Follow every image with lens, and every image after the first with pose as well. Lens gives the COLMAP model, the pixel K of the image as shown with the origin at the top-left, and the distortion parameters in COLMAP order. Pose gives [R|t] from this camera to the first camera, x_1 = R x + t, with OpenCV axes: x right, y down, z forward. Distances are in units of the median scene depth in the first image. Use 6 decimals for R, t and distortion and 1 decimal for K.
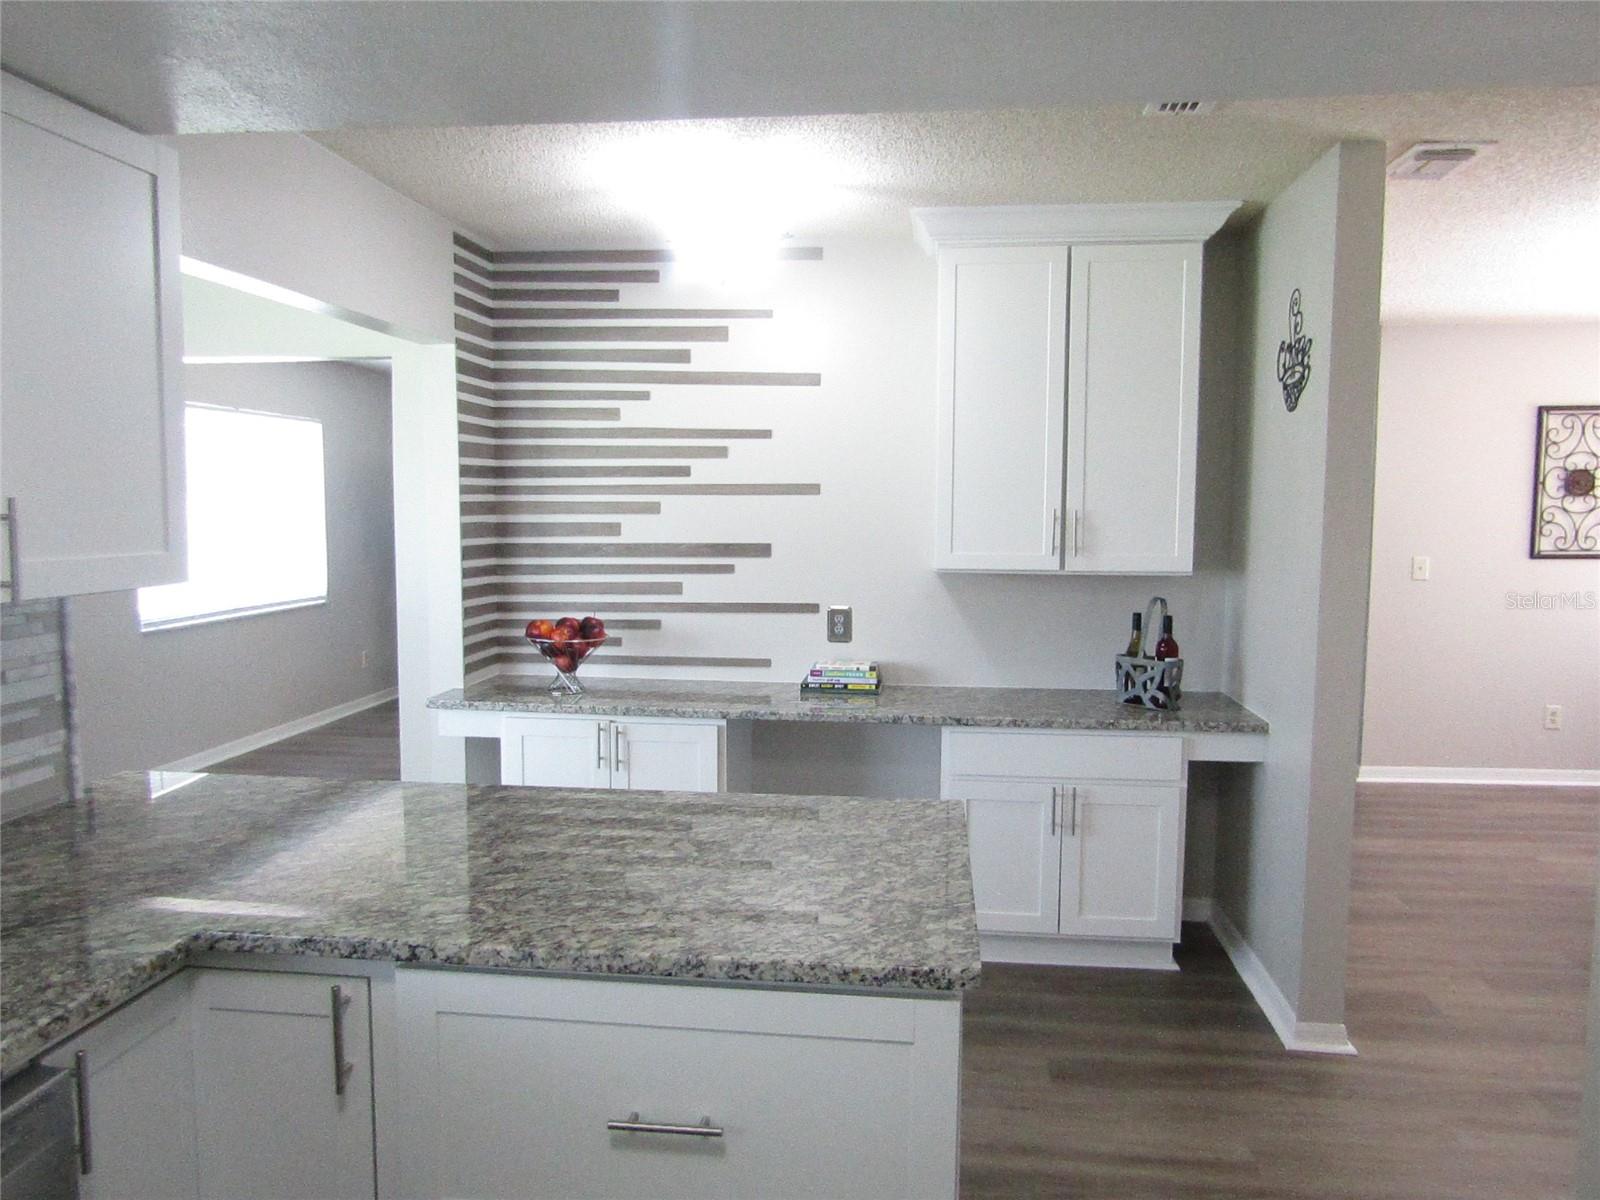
lens RADIAL K [[1127.1, 0, 800.0], [0, 1127.1, 600.0], [0, 0, 1]] dist [-0.005969, -0.003467]
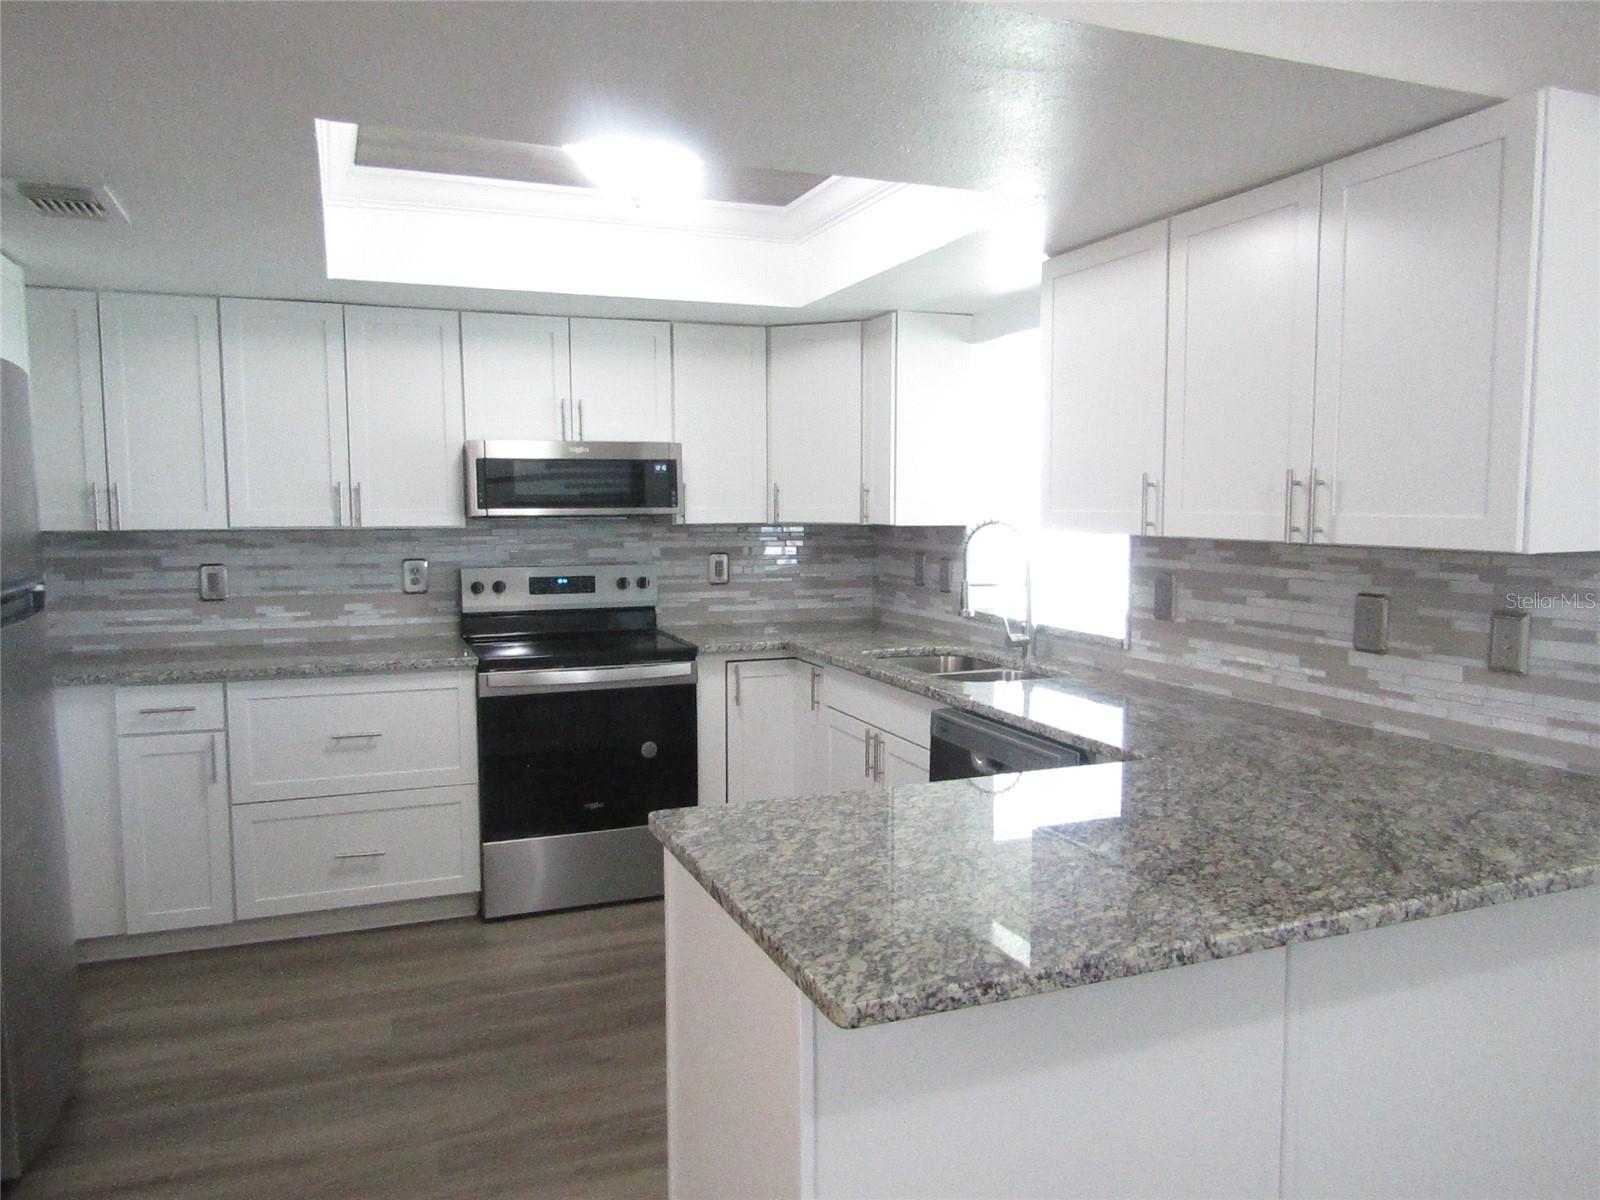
lens RADIAL K [[1127.1, 0, 800.0], [0, 1127.1, 600.0], [0, 0, 1]] dist [-0.005969, -0.003467]
pose [[-0.880935, 0.041132, -0.471445, 0.498691], [-0.040374, 0.986051, 0.161472, -0.117092], [0.471511, 0.161281, -0.866987, 1.764798]]
